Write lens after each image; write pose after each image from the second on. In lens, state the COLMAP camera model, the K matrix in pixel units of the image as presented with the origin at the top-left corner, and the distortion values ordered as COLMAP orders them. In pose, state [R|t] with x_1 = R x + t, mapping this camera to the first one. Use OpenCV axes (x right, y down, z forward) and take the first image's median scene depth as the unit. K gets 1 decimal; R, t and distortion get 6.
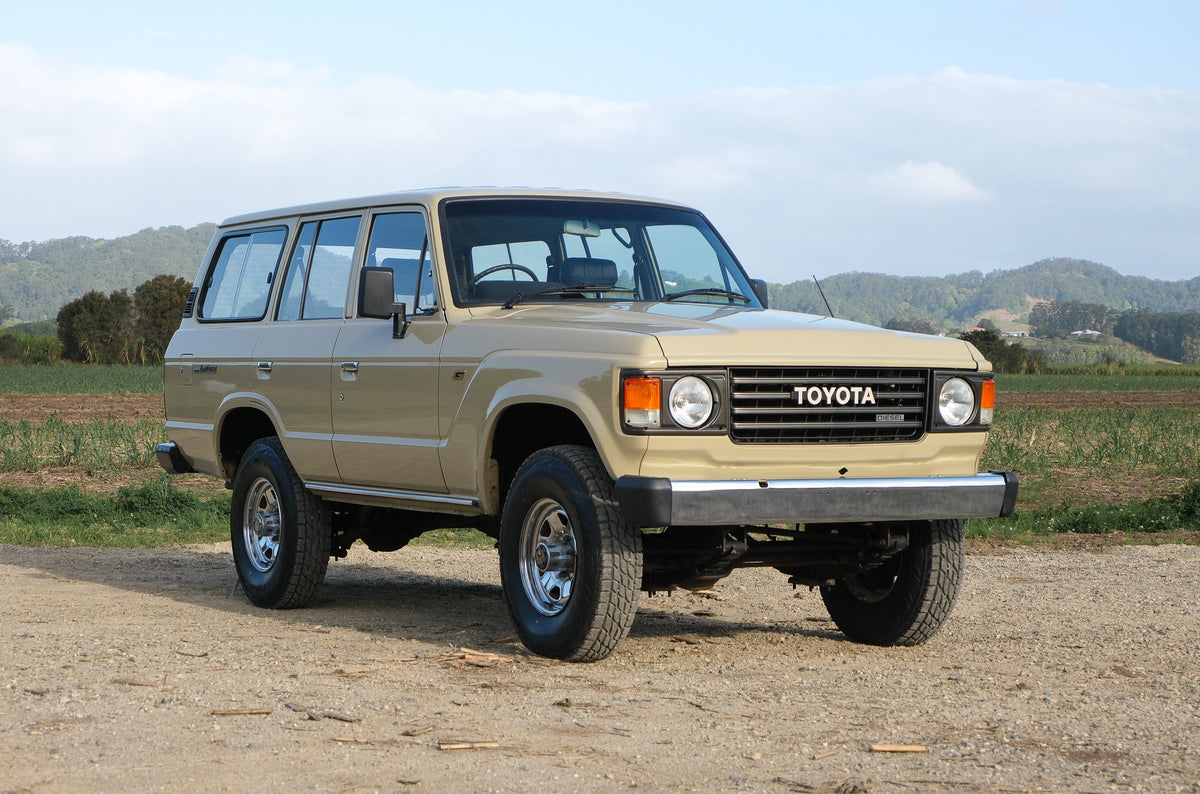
lens RADIAL K [[2538.8, 0, 600.0], [0, 2538.8, 397.0], [0, 0, 1]] dist [-0.043583, -0.079868]
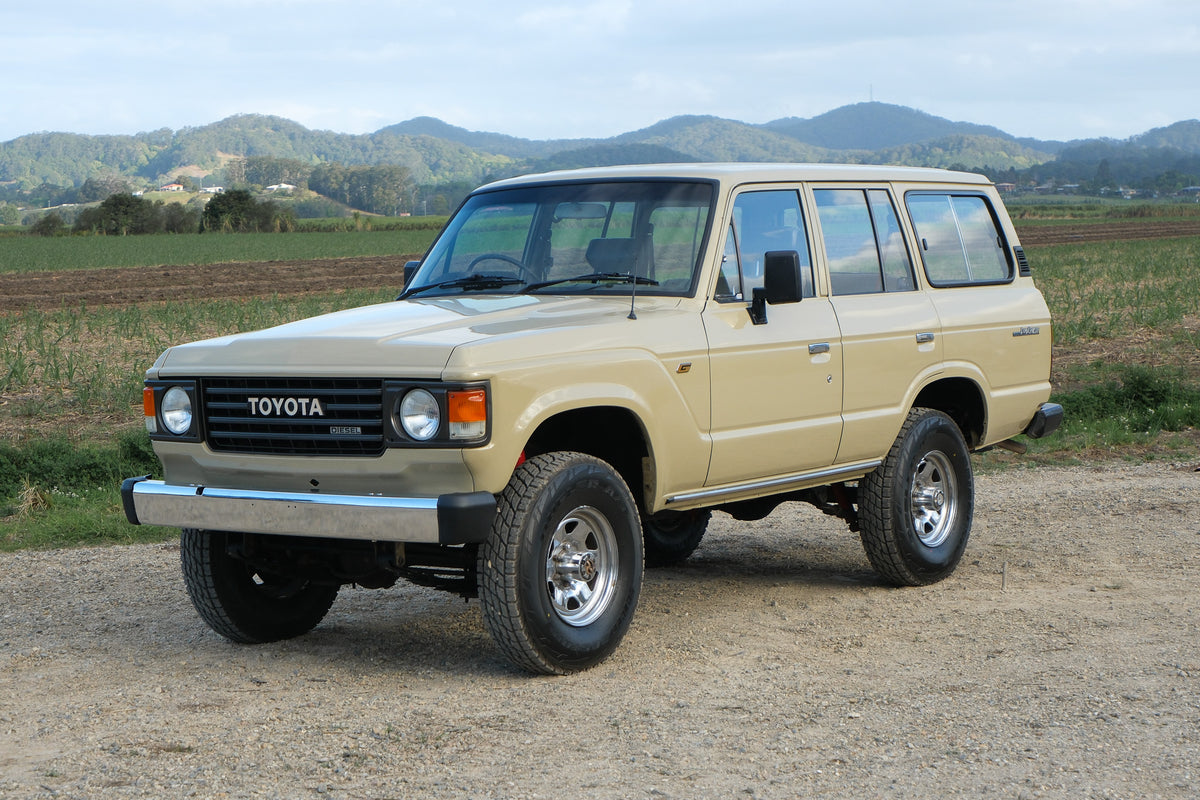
lens RADIAL K [[2399.1, 0, 600.0], [0, 2399.1, 400.0], [0, 0, 1]] dist [-0.070708, 0.089223]
pose [[0.375387, 0.037642, -0.926103, 0.990009], [0.026176, 0.998346, 0.051189, -0.047043], [0.926498, -0.043457, 0.373781, 0.757475]]
